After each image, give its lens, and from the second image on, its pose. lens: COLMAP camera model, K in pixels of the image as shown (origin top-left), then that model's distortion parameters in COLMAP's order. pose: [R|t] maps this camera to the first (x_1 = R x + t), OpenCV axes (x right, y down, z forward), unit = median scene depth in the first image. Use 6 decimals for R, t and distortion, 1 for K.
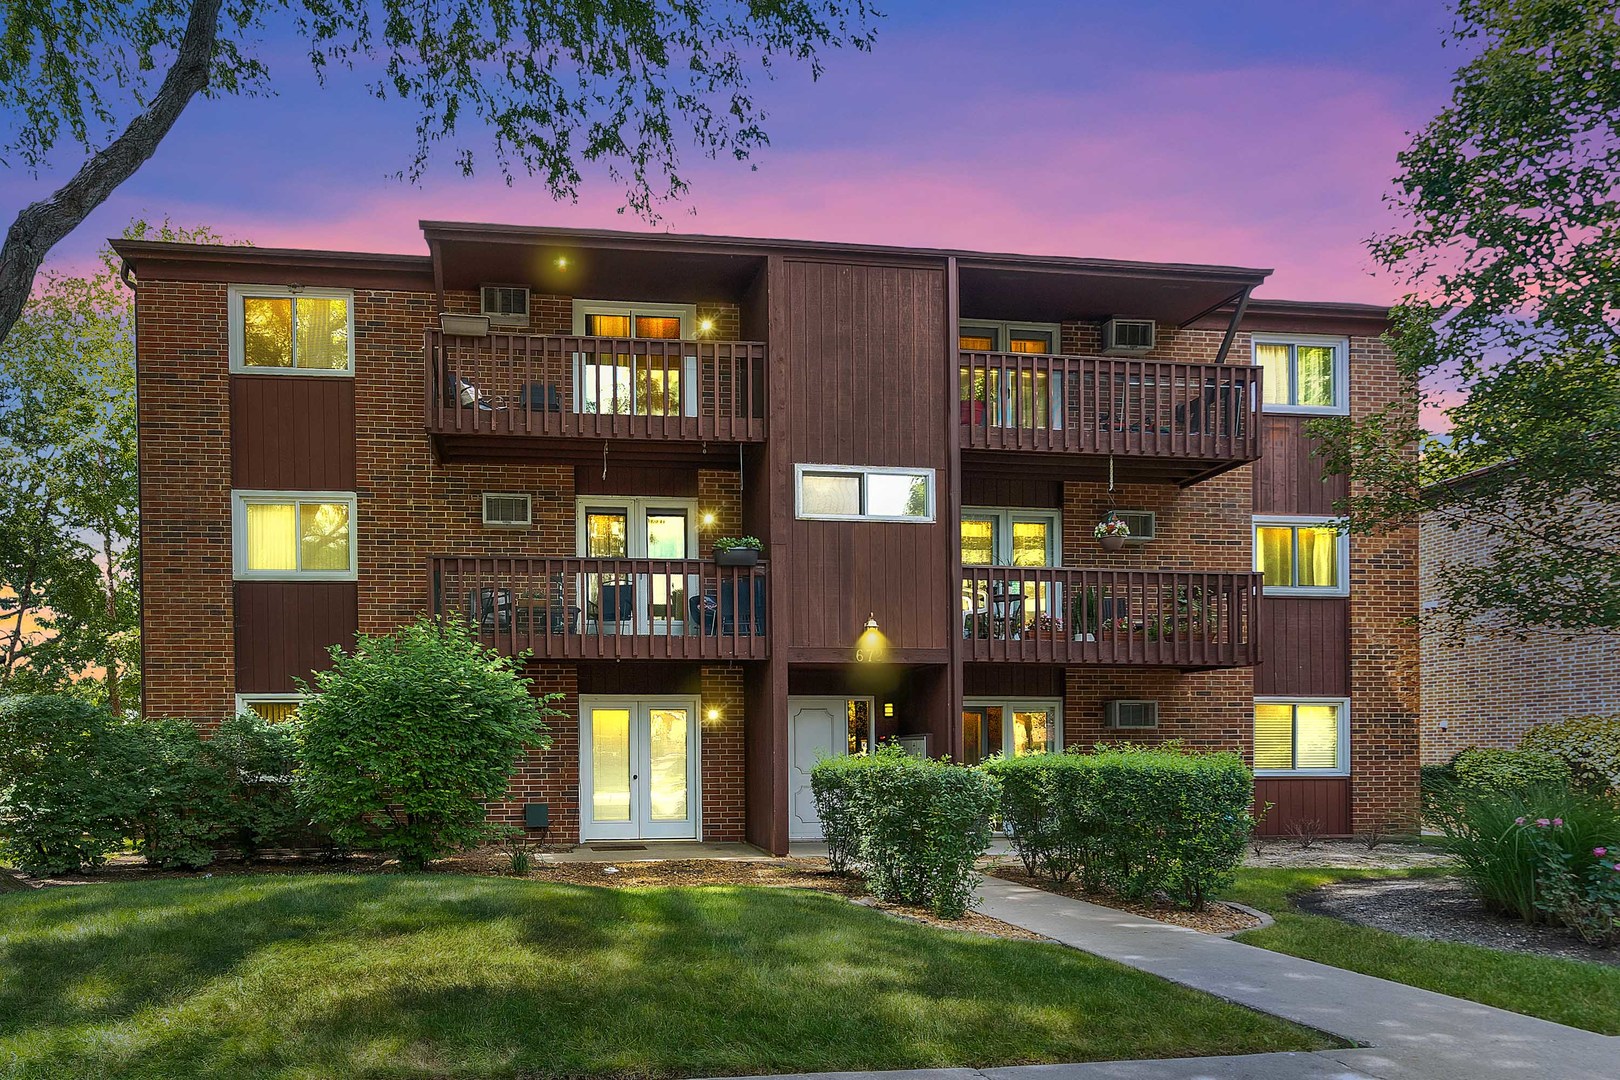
lens RADIAL K [[818.6, 0, 813.5], [0, 818.6, 580.6], [0, 0, 1]] dist [0.003716, 0.001191]
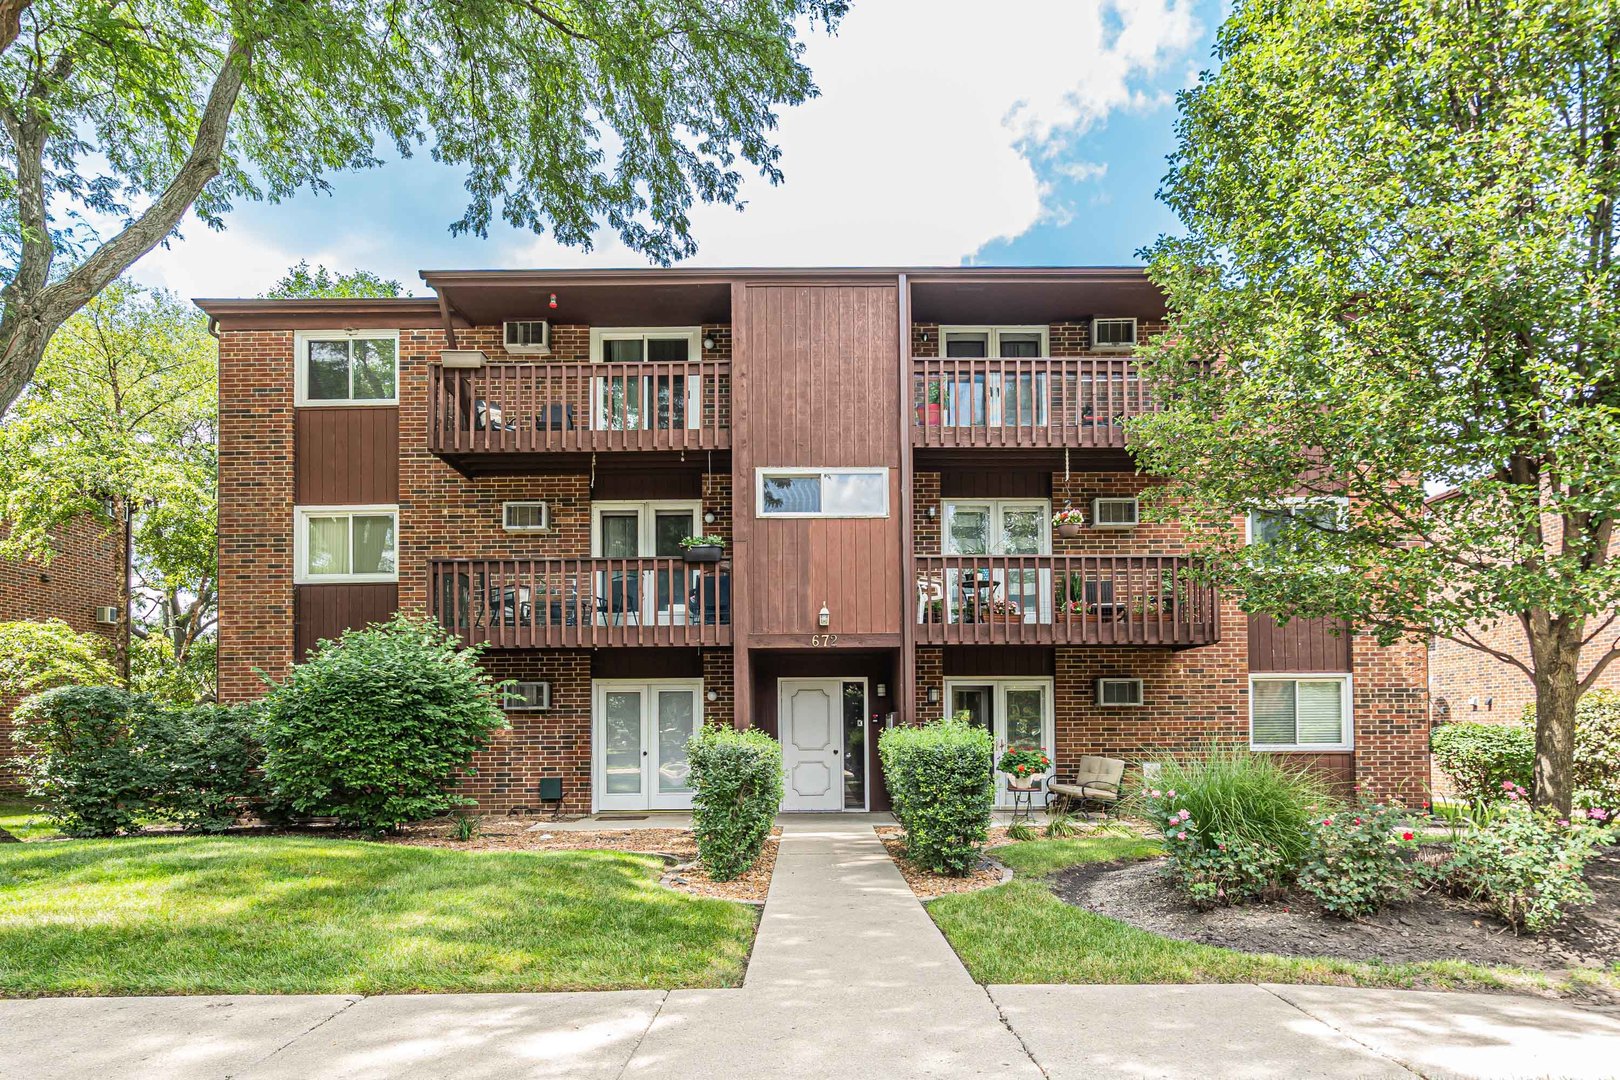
lens RADIAL K [[758.4, 0, 811.0], [0, 758.4, 548.0], [0, 0, 1]] dist [0.002035, 0.001955]
pose [[0.995873, -0.026179, -0.086902, 0.114644], [0.023701, 0.999286, -0.029426, -0.002117], [0.087611, 0.027245, 0.995782, -0.009165]]
